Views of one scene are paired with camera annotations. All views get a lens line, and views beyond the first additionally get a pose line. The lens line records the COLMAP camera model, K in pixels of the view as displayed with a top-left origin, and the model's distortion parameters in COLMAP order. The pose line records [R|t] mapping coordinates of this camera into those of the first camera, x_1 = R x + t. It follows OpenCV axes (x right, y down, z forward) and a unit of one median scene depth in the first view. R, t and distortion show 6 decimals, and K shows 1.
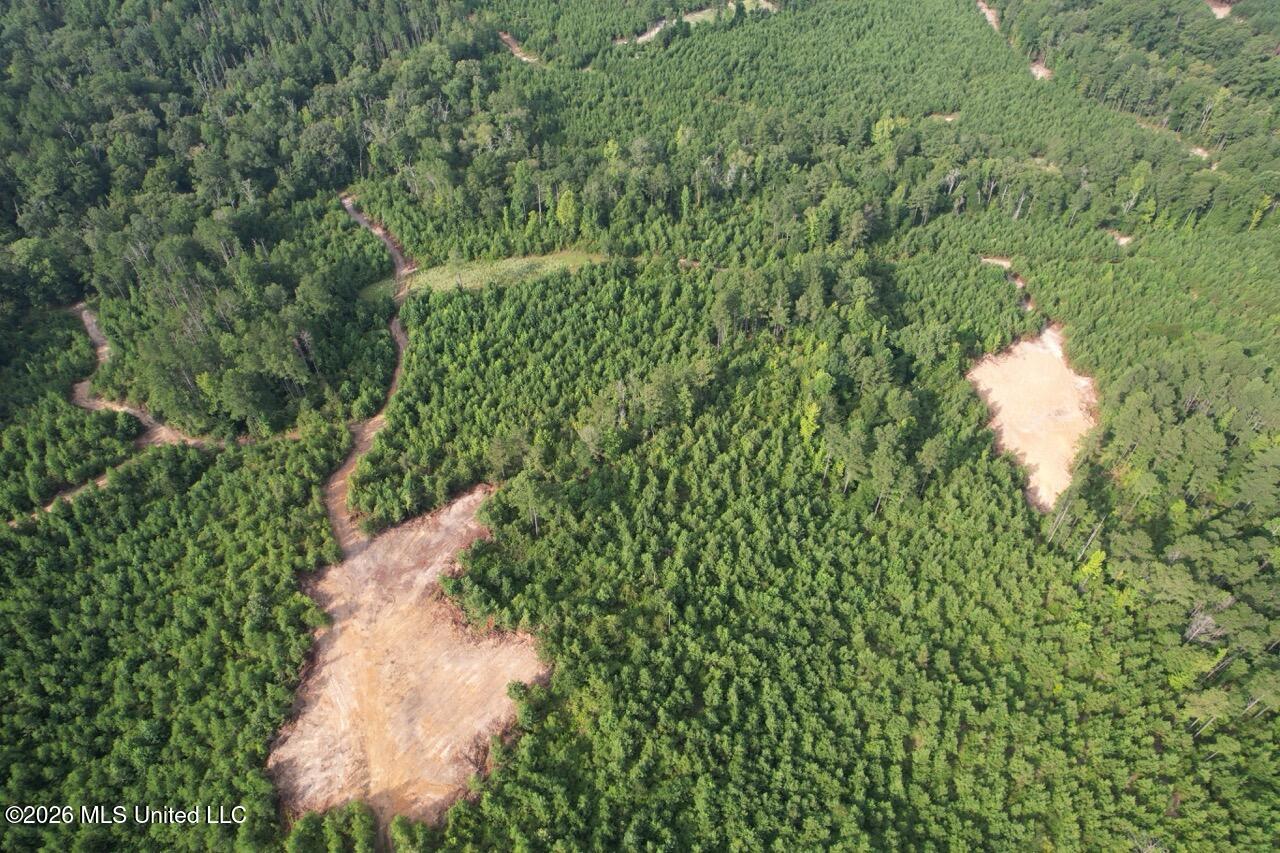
lens RADIAL K [[820.6, 0, 639.4], [0, 820.6, 435.5], [0, 0, 1]] dist [-0.072434, 0.062400]
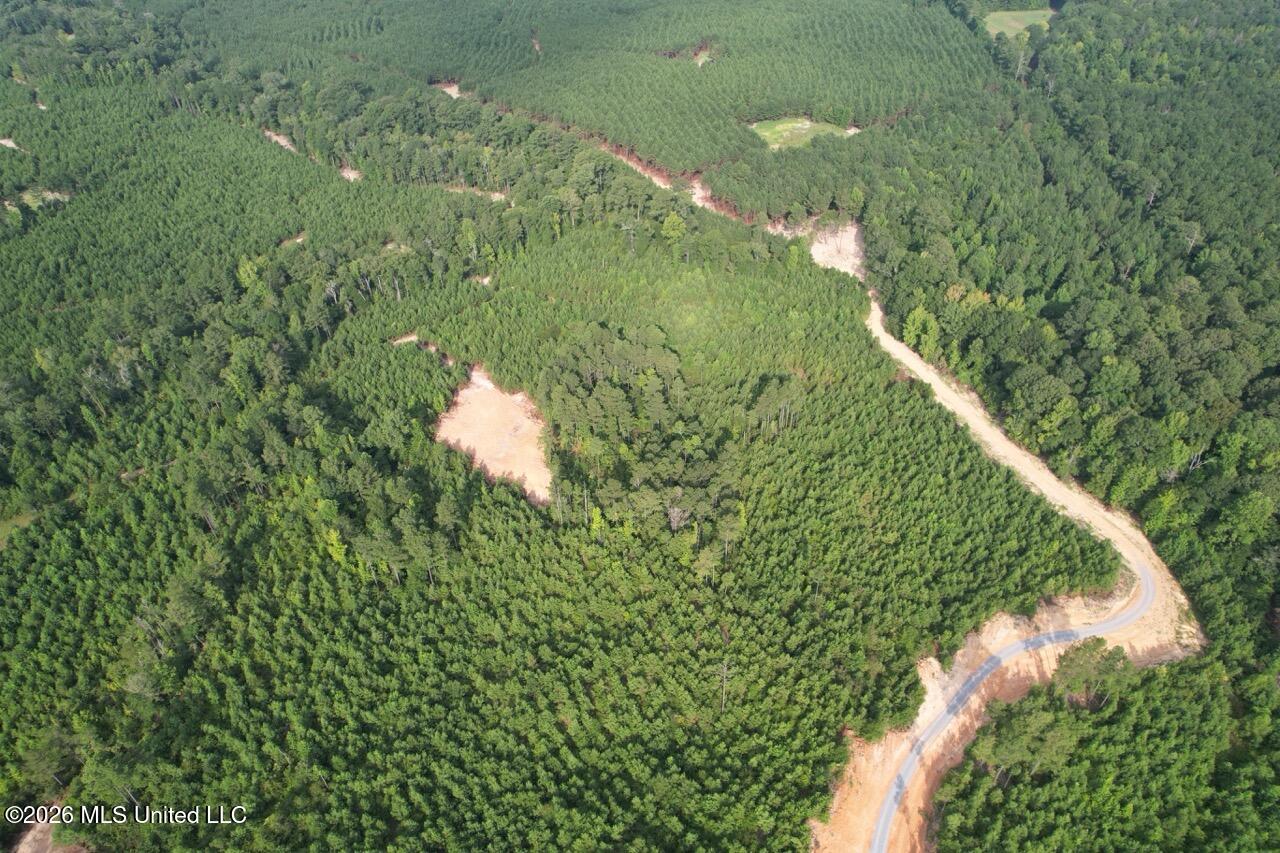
lens RADIAL K [[820.6, 0, 639.4], [0, 820.6, 435.5], [0, 0, 1]] dist [-0.072434, 0.062400]
pose [[0.692917, -0.464921, 0.551103, -0.038364], [0.520322, 0.851555, 0.064173, -0.002630], [-0.499130, 0.242284, 0.831966, -0.127510]]
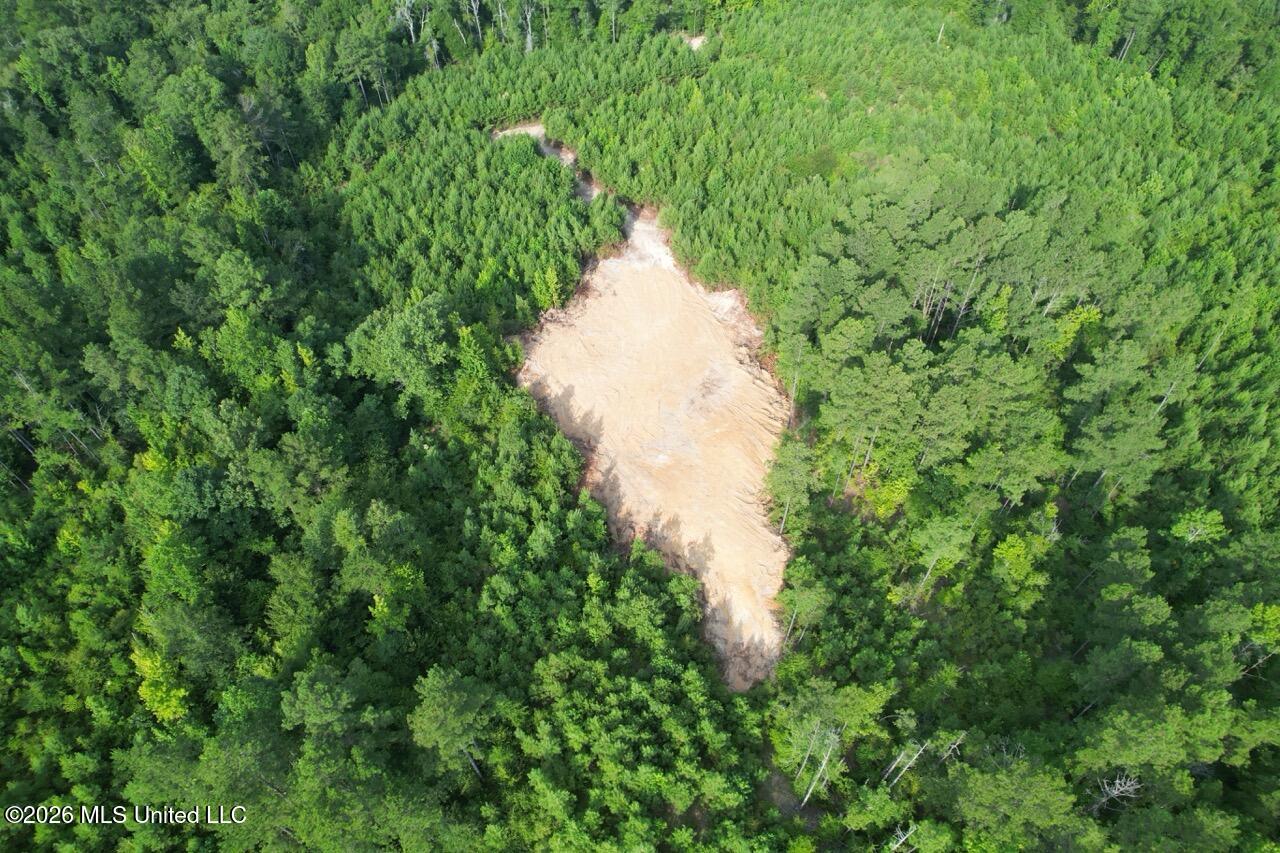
lens RADIAL K [[820.6, 0, 639.4], [0, 820.6, 435.5], [0, 0, 1]] dist [-0.072434, 0.062400]
pose [[0.861840, -0.395097, 0.318008, 0.354472], [0.362743, 0.918404, 0.157960, -0.110568], [-0.354470, -0.020781, 0.934837, 0.617701]]
